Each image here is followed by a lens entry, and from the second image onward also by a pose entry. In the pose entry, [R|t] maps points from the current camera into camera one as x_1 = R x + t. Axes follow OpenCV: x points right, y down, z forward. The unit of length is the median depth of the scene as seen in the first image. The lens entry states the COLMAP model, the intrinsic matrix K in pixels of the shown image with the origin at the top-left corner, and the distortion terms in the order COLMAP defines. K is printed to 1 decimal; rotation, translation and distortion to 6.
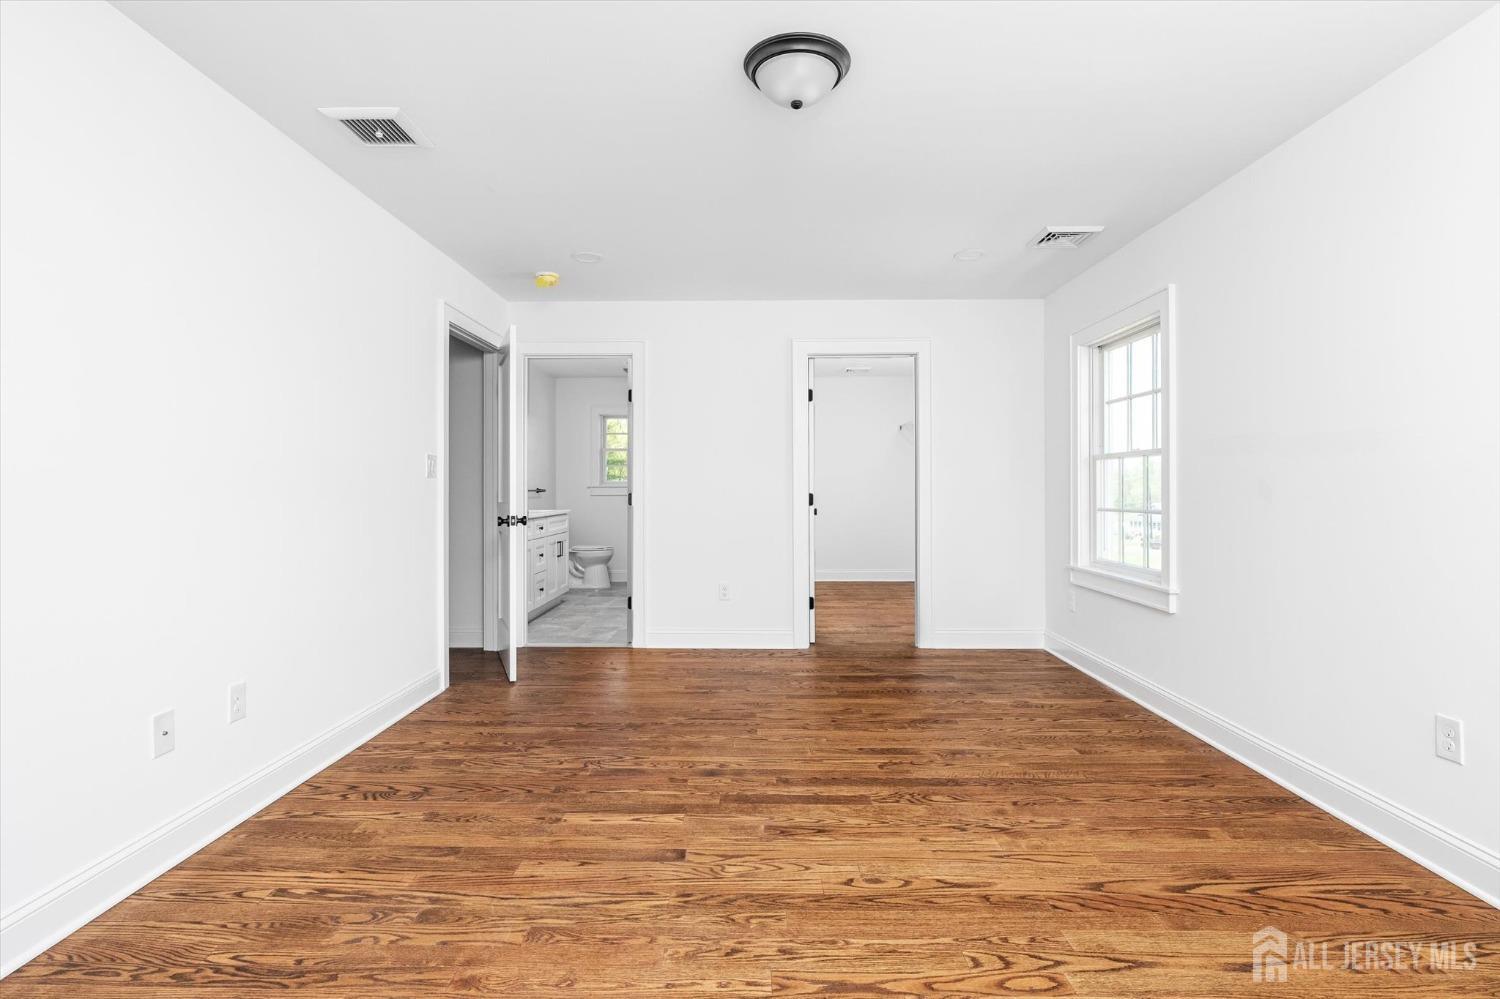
lens RADIAL K [[743.5, 0, 753.2], [0, 743.5, 493.7], [0, 0, 1]] dist [0.004162, 0.001038]
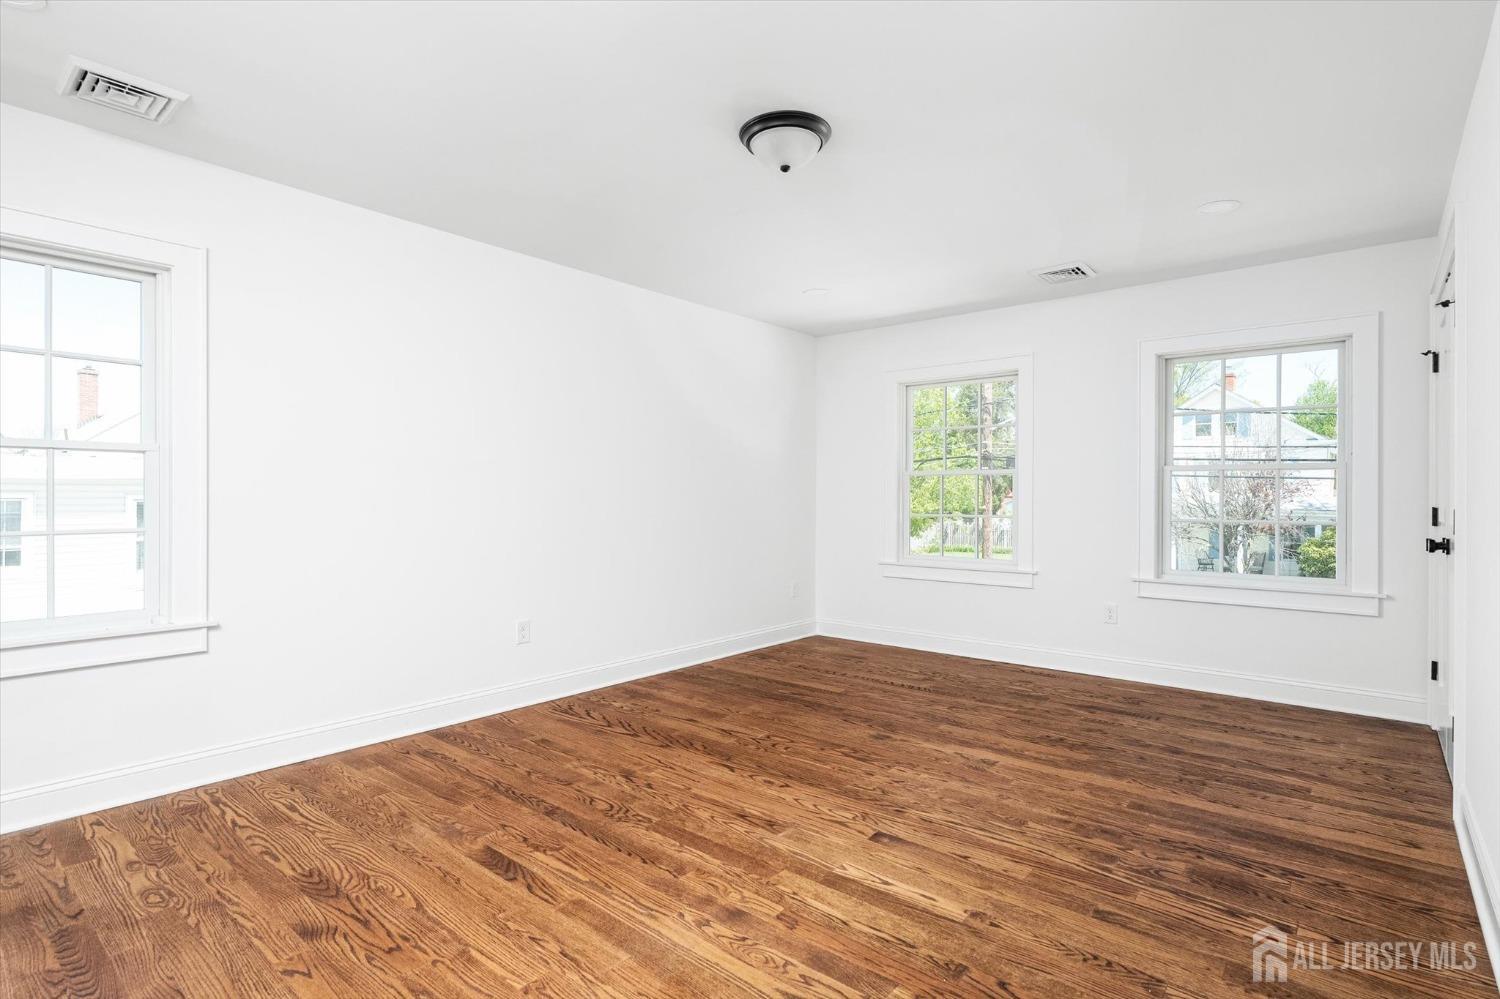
lens RADIAL K [[743.5, 0, 755.2], [0, 743.5, 497.8], [0, 0, 1]] dist [0.004162, 0.001038]
pose [[-0.773361, -0.002236, 0.633962, -0.642445], [0.002712, 0.999973, 0.006835, -0.014067], [-0.633960, 0.007005, -0.773334, 1.933627]]
